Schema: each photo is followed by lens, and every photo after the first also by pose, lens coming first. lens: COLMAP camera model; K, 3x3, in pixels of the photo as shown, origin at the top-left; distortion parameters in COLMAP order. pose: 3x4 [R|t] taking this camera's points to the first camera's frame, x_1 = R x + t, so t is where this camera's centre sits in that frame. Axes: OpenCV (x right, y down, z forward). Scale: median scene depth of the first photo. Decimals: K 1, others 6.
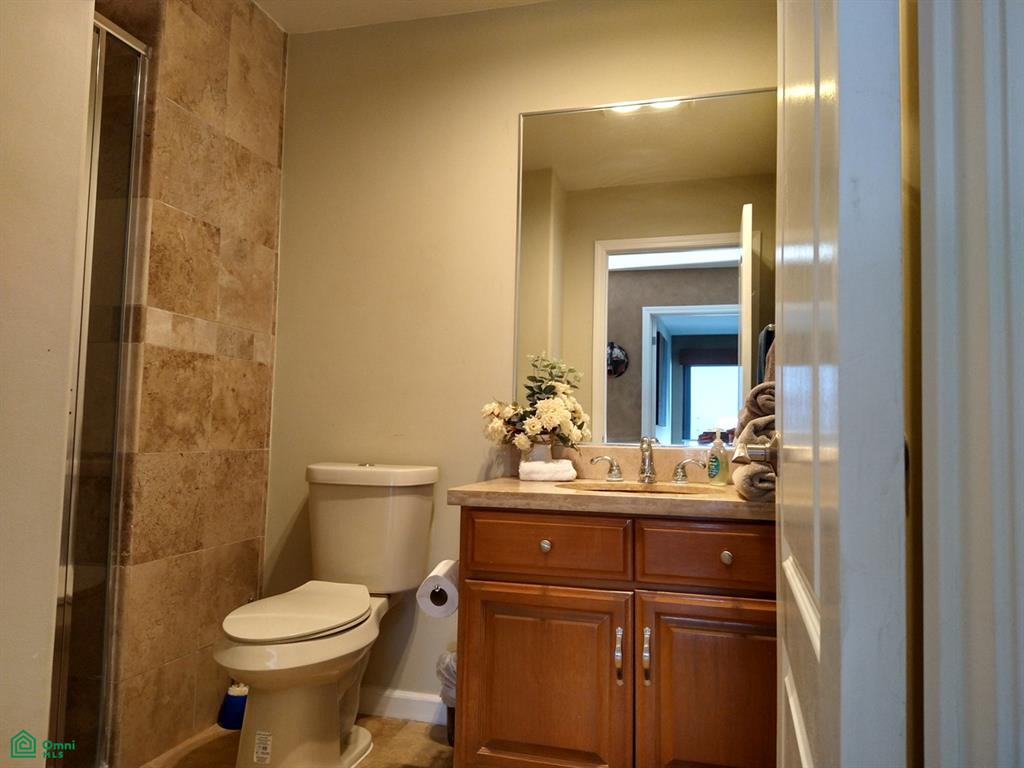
lens RADIAL K [[765.7, 0, 512.8], [0, 765.7, 383.9], [0, 0, 1]] dist [0.092556, -0.112635]
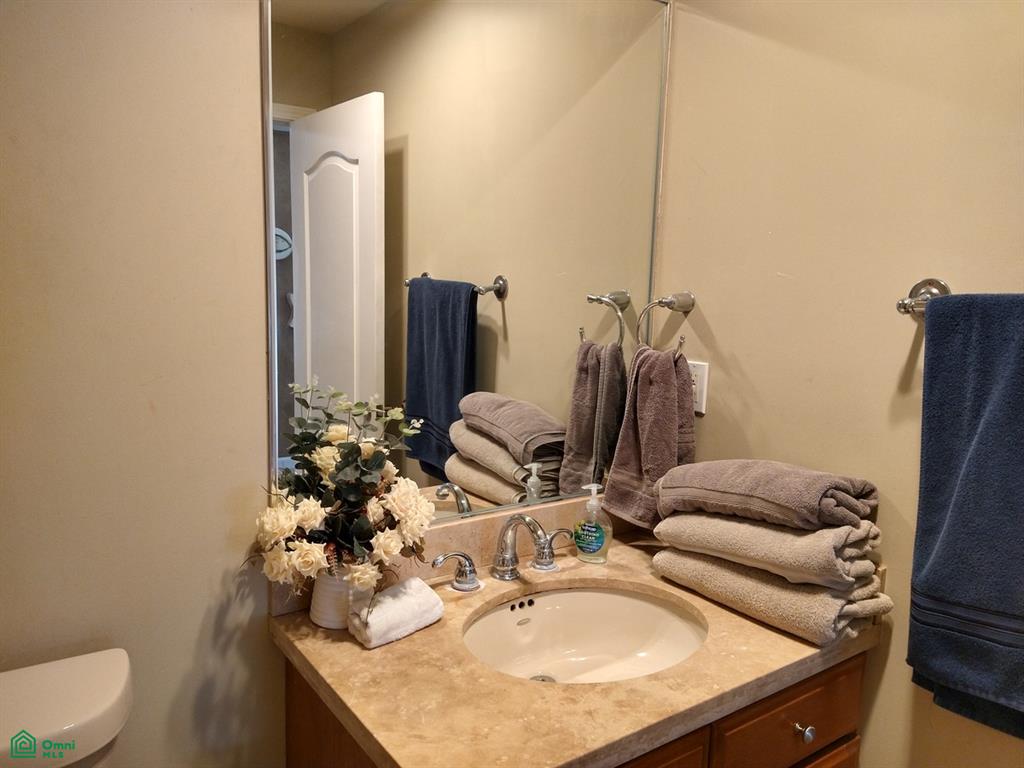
lens RADIAL K [[765.7, 0, 510.2], [0, 765.7, 385.9], [0, 0, 1]] dist [0.092556, -0.112635]
pose [[0.622716, -0.106305, 0.775193, -0.321811], [-0.075420, 0.977960, 0.194697, -0.161933], [-0.778804, -0.179706, 0.600974, 0.636844]]
